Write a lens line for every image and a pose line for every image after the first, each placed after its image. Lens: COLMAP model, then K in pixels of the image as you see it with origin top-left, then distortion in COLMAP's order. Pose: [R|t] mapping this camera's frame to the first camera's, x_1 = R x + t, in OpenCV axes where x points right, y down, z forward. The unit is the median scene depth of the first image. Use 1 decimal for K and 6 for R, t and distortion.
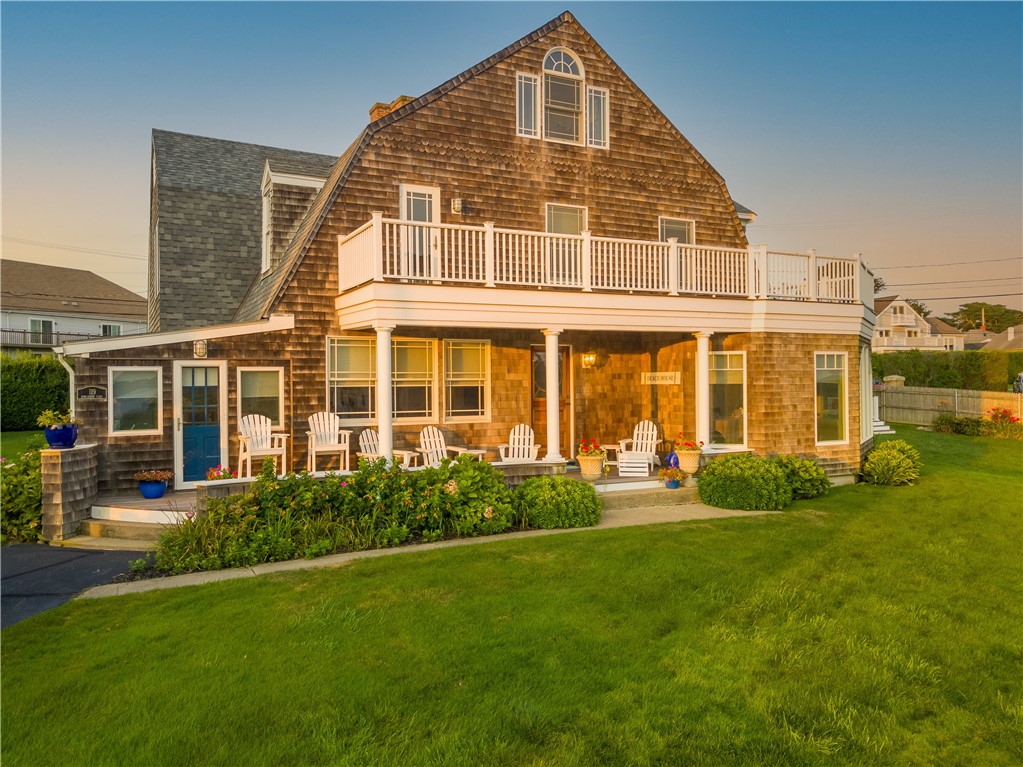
lens RADIAL K [[767.9, 0, 507.1], [0, 767.9, 380.7], [0, 0, 1]] dist [0.040090, 0.007183]
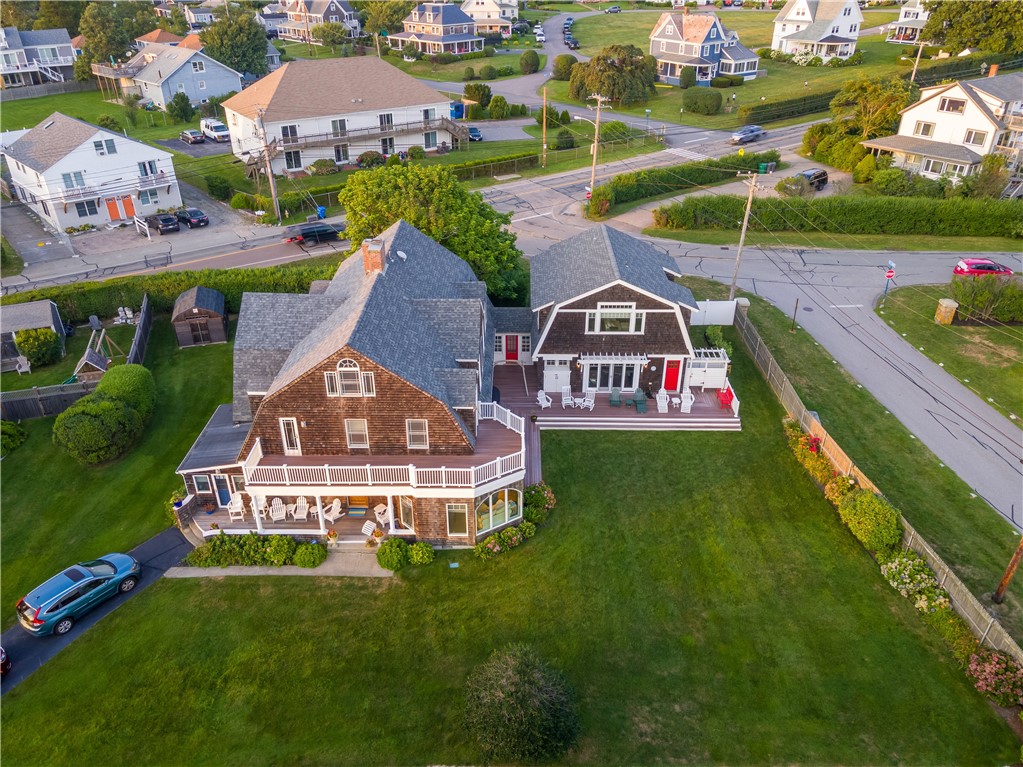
lens RADIAL K [[735.3, 0, 496.1], [0, 735.3, 383.8], [0, 0, 1]] dist [0.068313, -0.000245]
pose [[0.882909, 0.236247, -0.405781, 1.325508], [0.003280, 0.861079, 0.508460, -1.447782], [0.469532, -0.450255, 0.759480, -0.423612]]
